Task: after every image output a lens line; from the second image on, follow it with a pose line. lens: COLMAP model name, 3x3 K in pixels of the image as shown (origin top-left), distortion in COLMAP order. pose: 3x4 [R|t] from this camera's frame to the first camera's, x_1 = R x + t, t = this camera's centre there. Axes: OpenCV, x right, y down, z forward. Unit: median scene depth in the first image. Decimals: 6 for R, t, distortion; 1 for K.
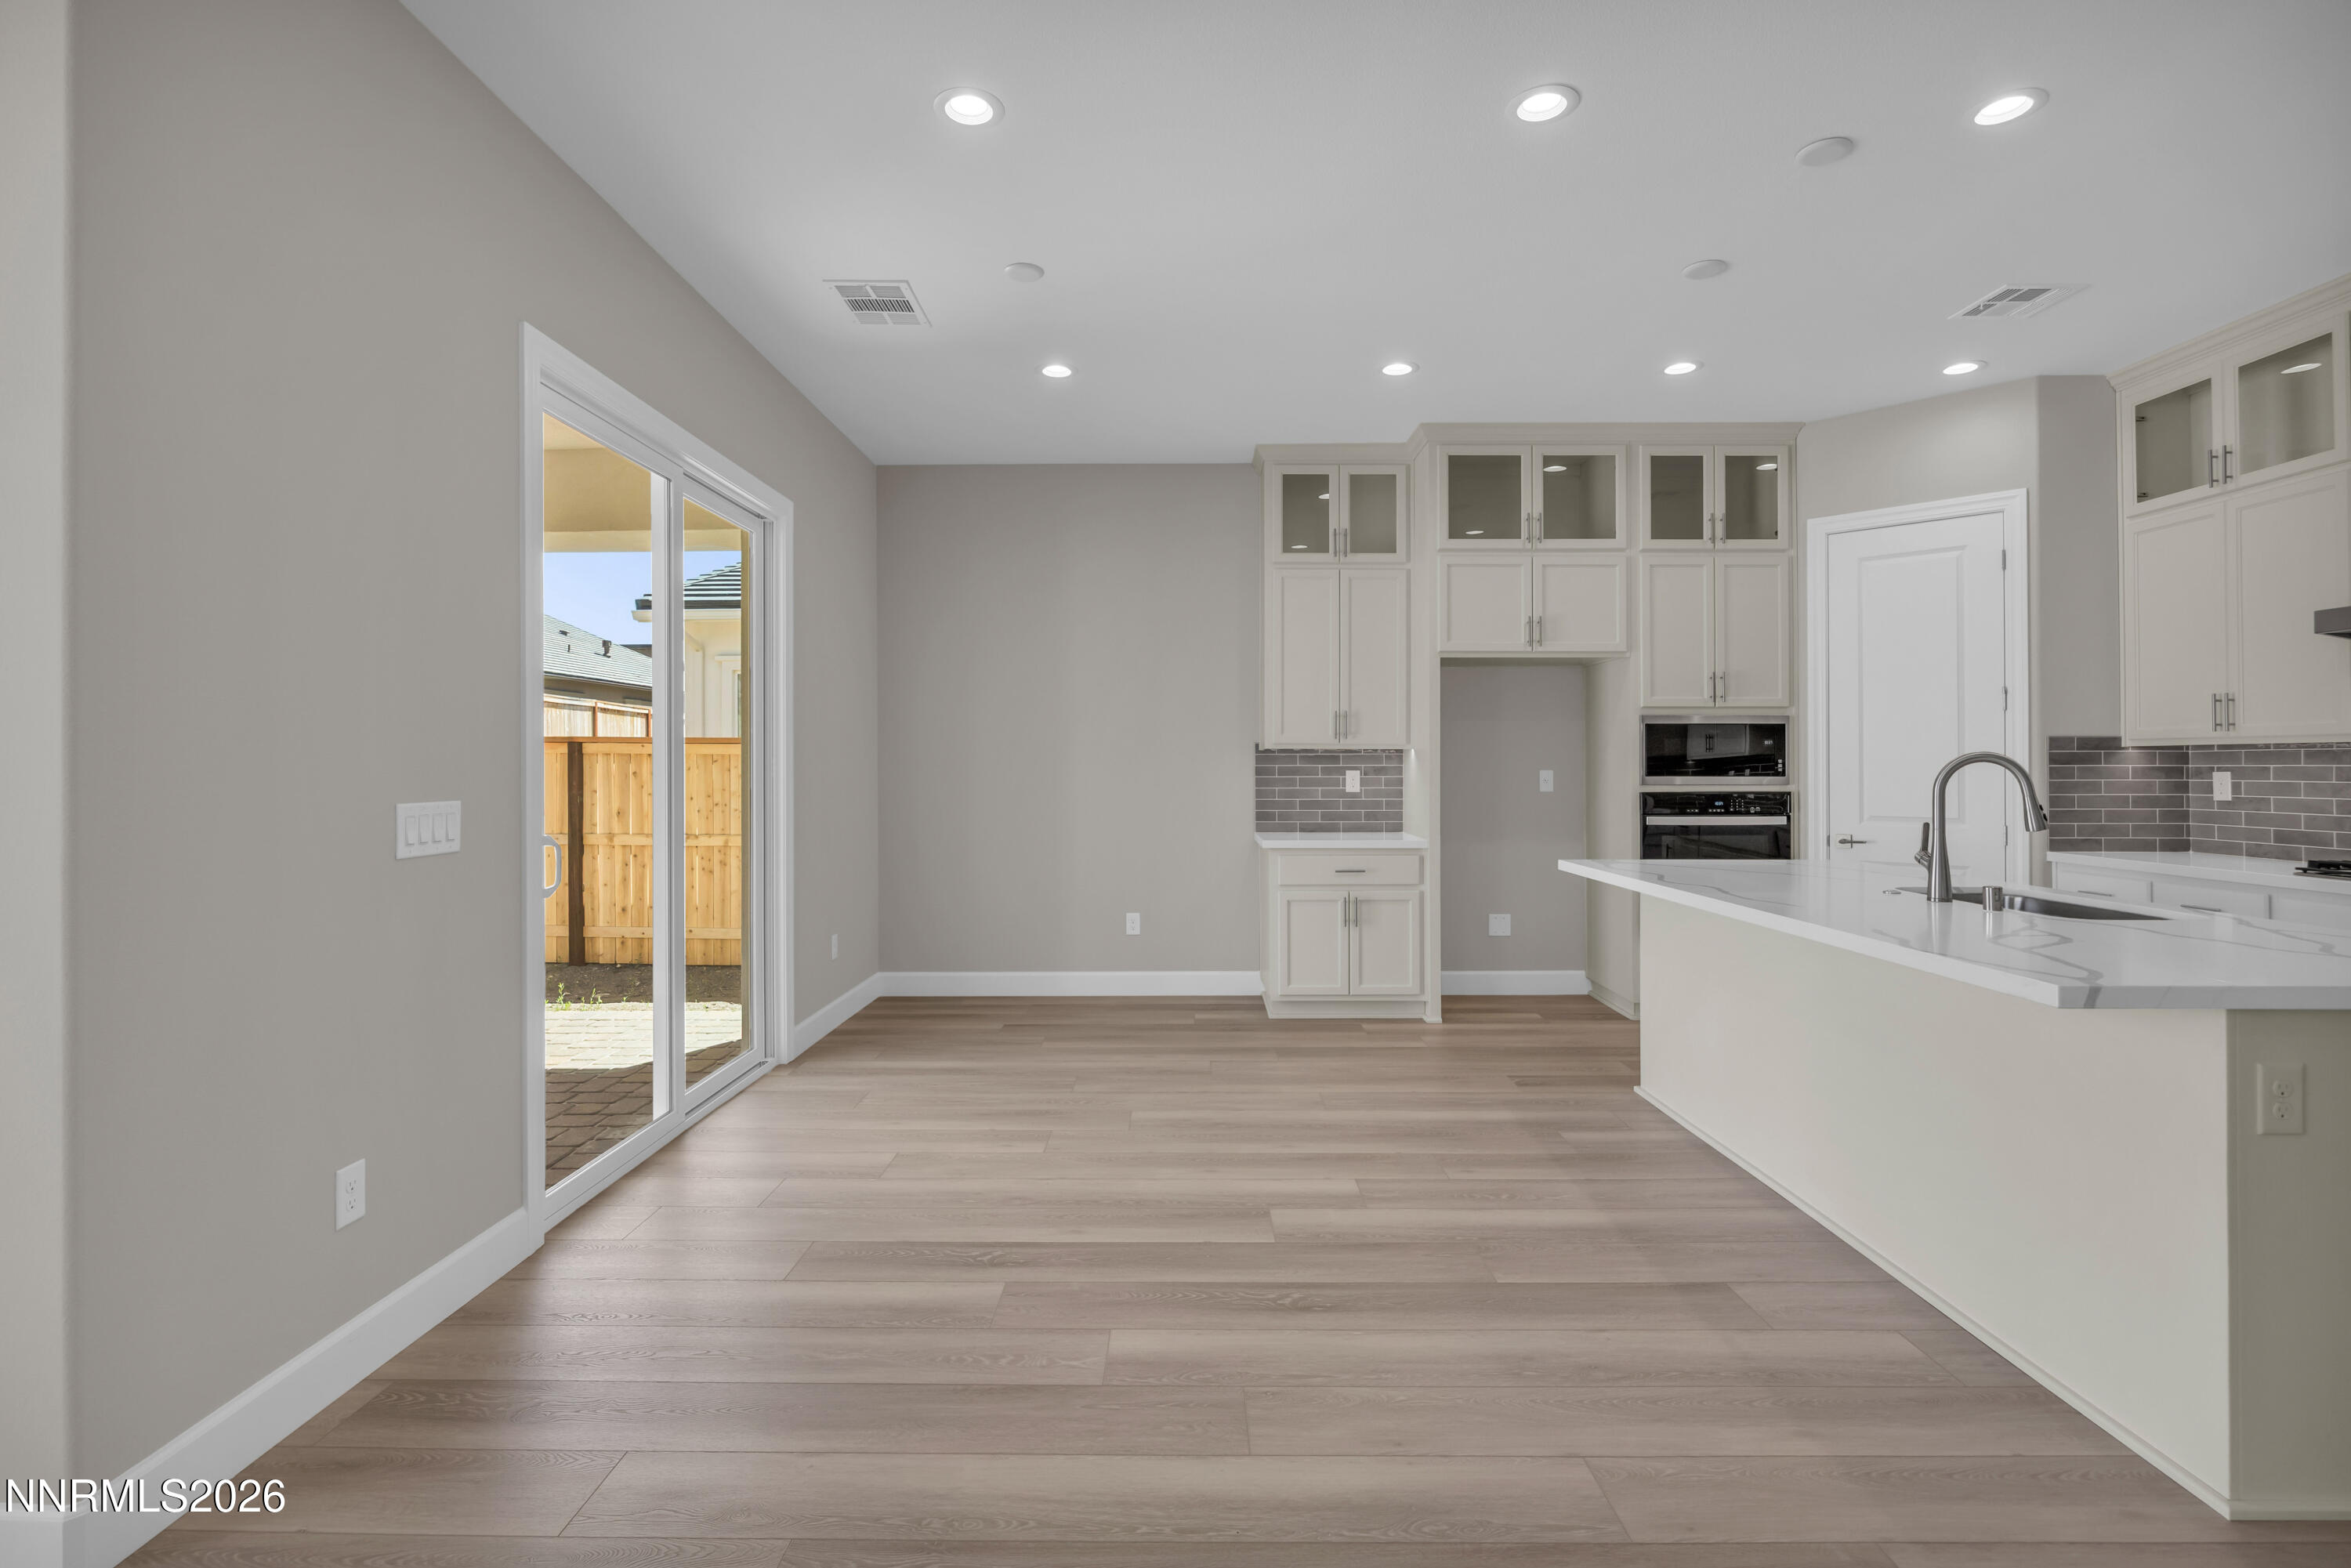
lens RADIAL K [[1075.8, 0, 1176.3], [0, 1075.8, 759.9], [0, 0, 1]] dist [-0.014949, 0.002212]
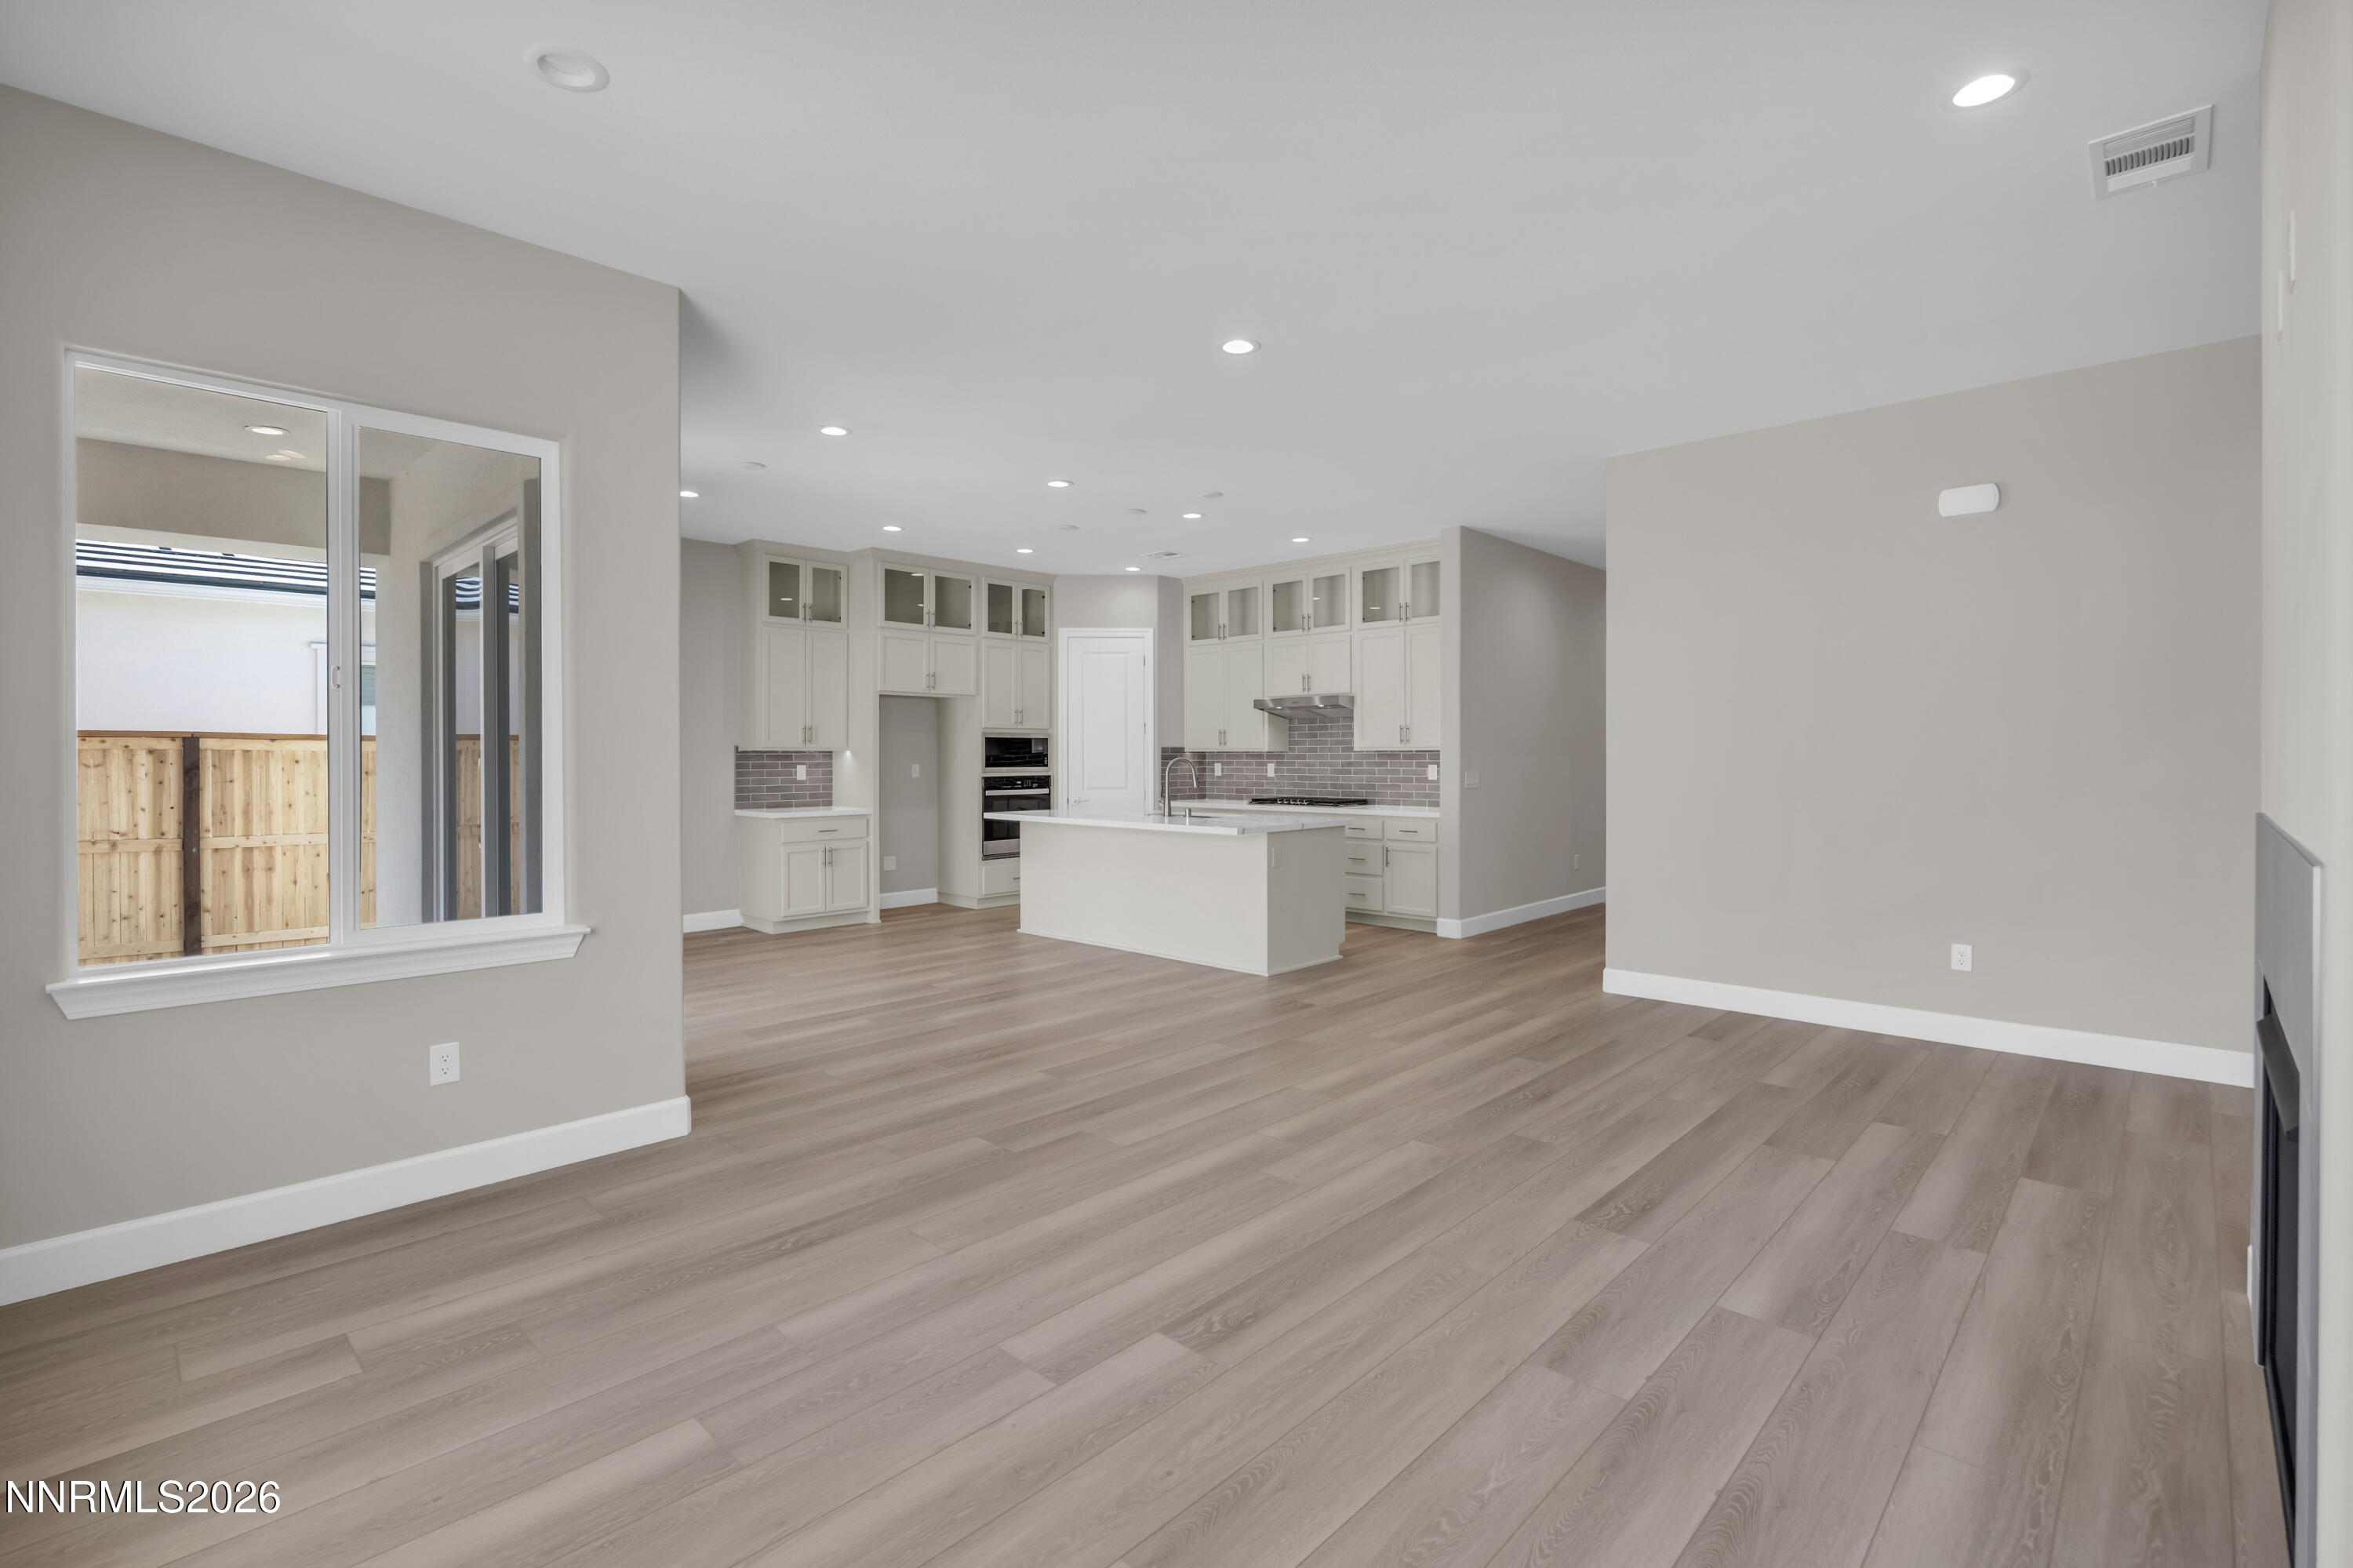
lens RADIAL K [[1076.8, 0, 1178.9], [0, 1076.8, 751.6], [0, 0, 1]] dist [-0.014949, 0.002212]
pose [[0.683304, 0.000549, 0.730134, -0.625442], [-0.003070, 0.999993, 0.002121, -0.015282], [-0.730127, -0.003691, 0.683301, -0.423341]]
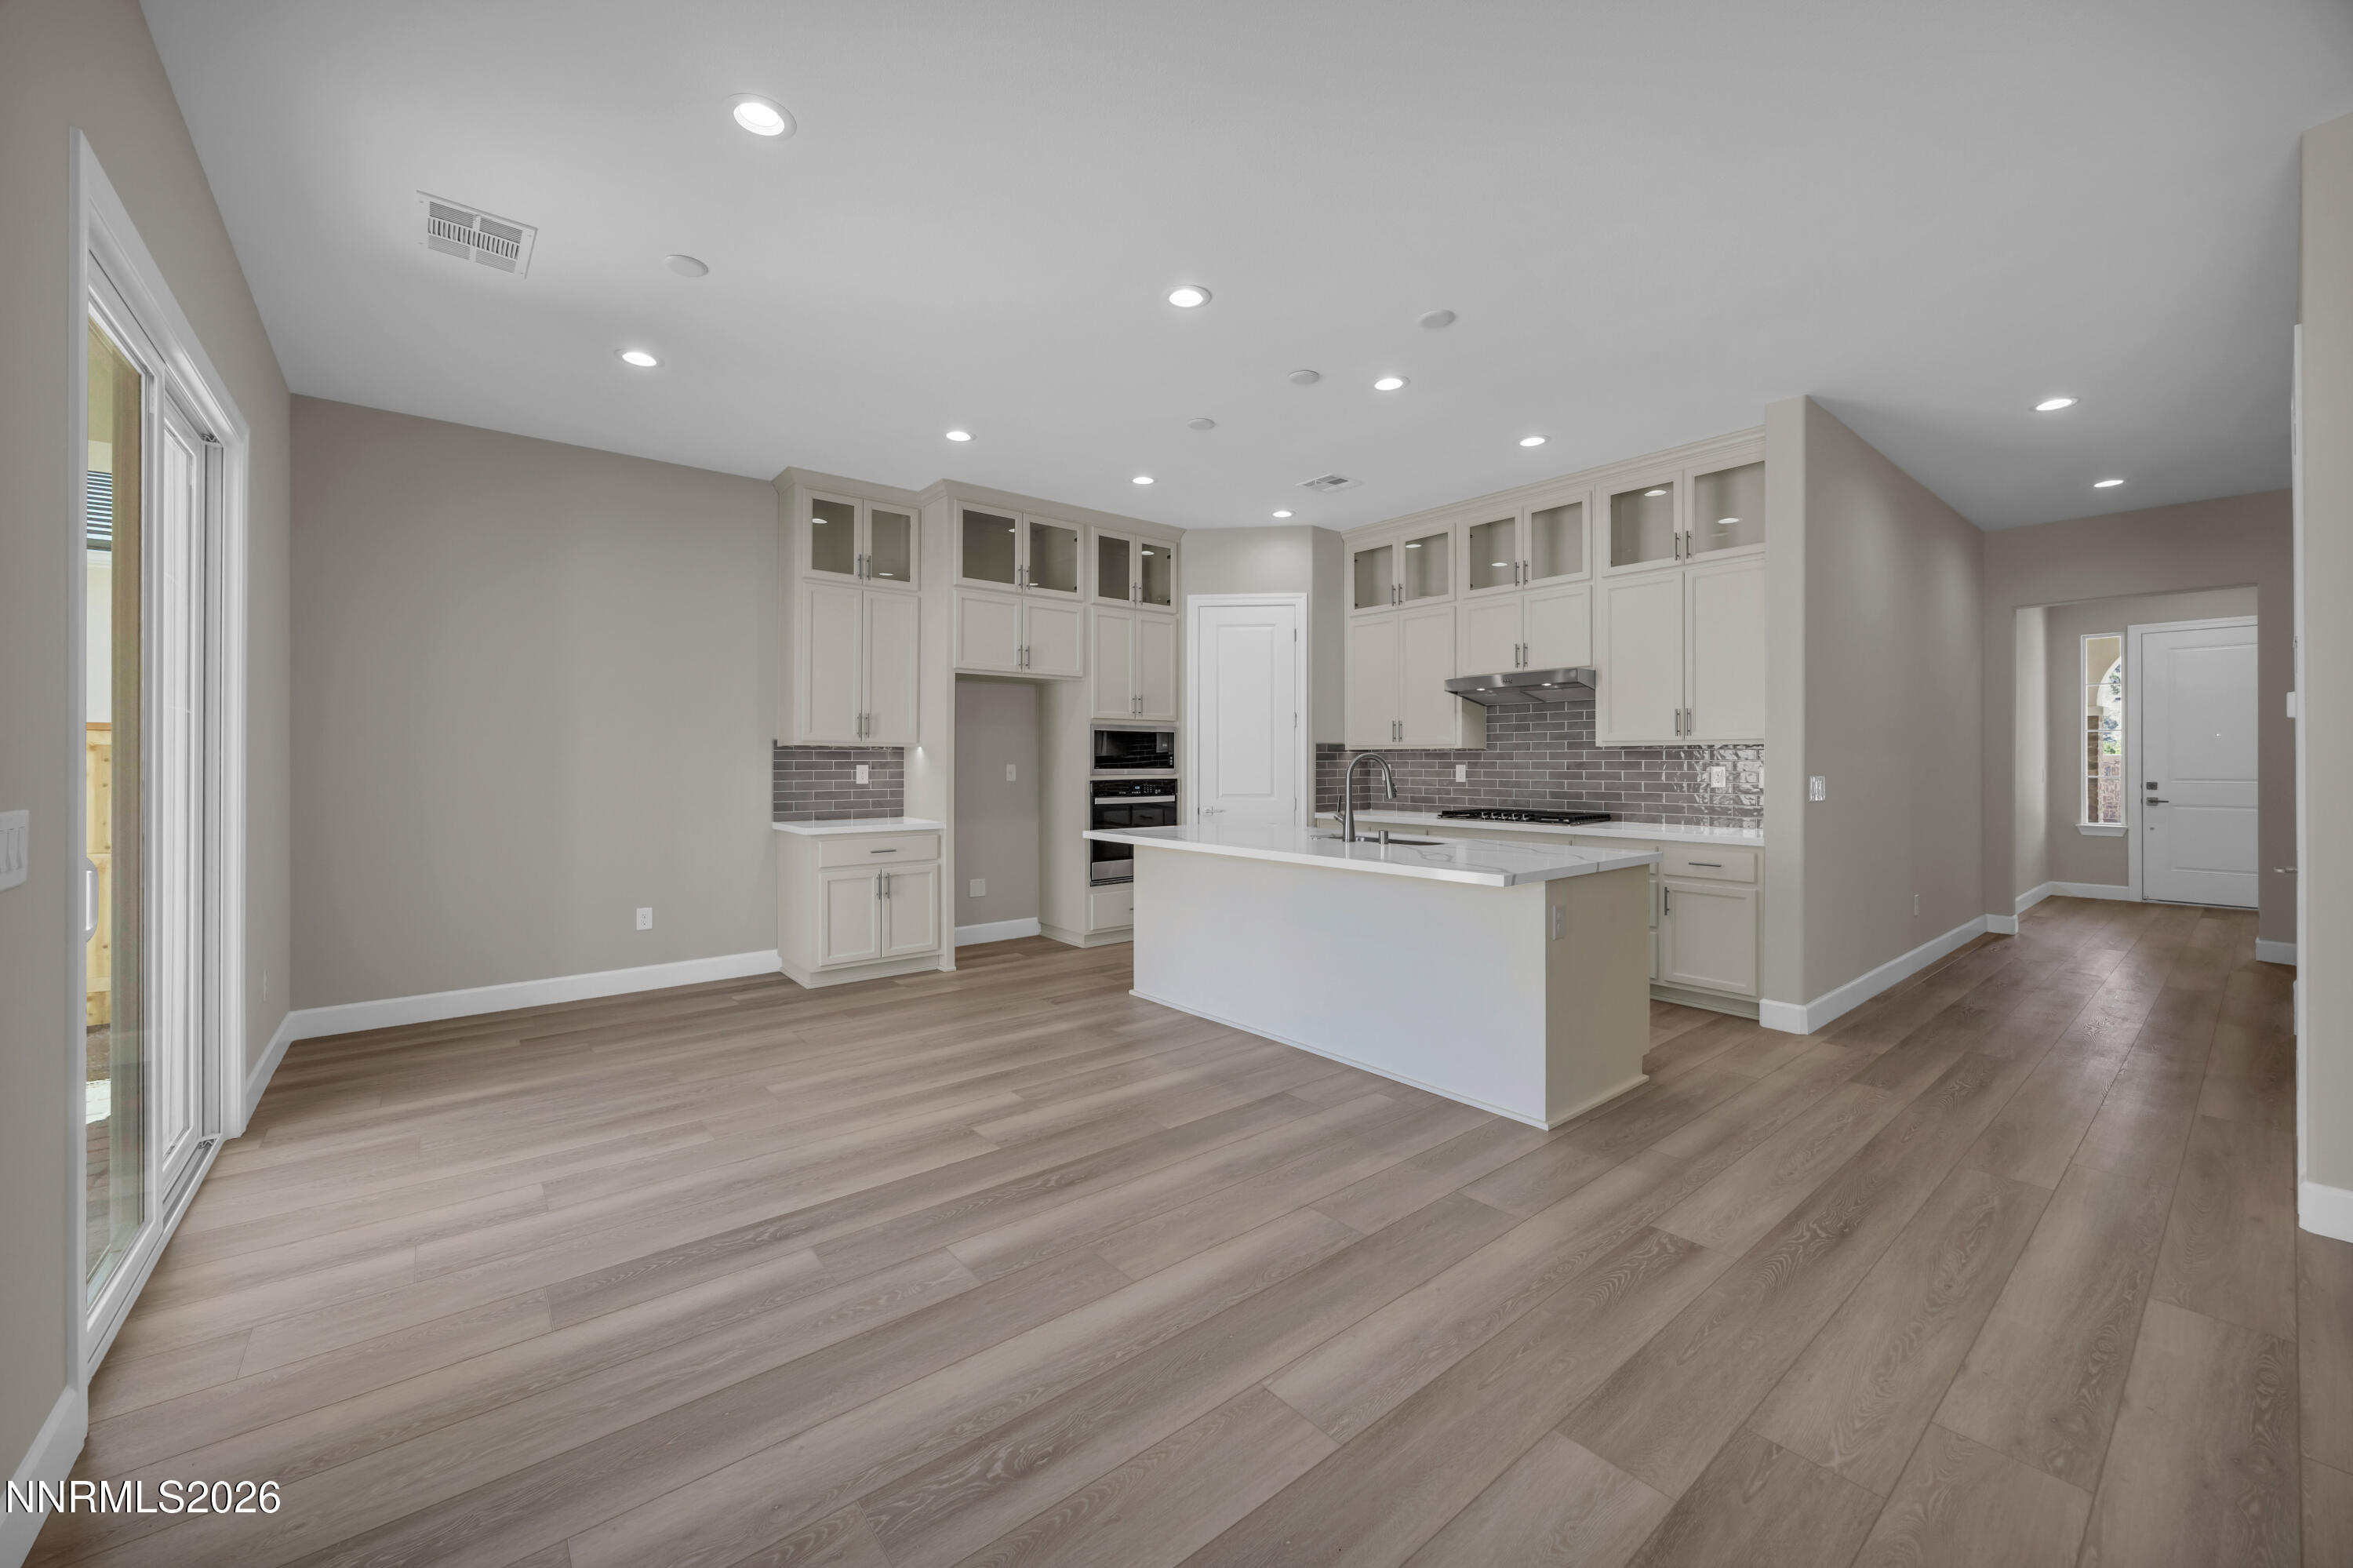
lens RADIAL K [[906.1, 0, 1181.5], [0, 906.1, 759.9], [0, 0, 1]] dist [-0.007685, 0.000316]
pose [[0.768174, 0.001144, 0.640240, -0.220361], [-0.003554, 0.999991, 0.002478, 0.000783], [-0.640231, -0.004179, 0.768171, 0.039515]]
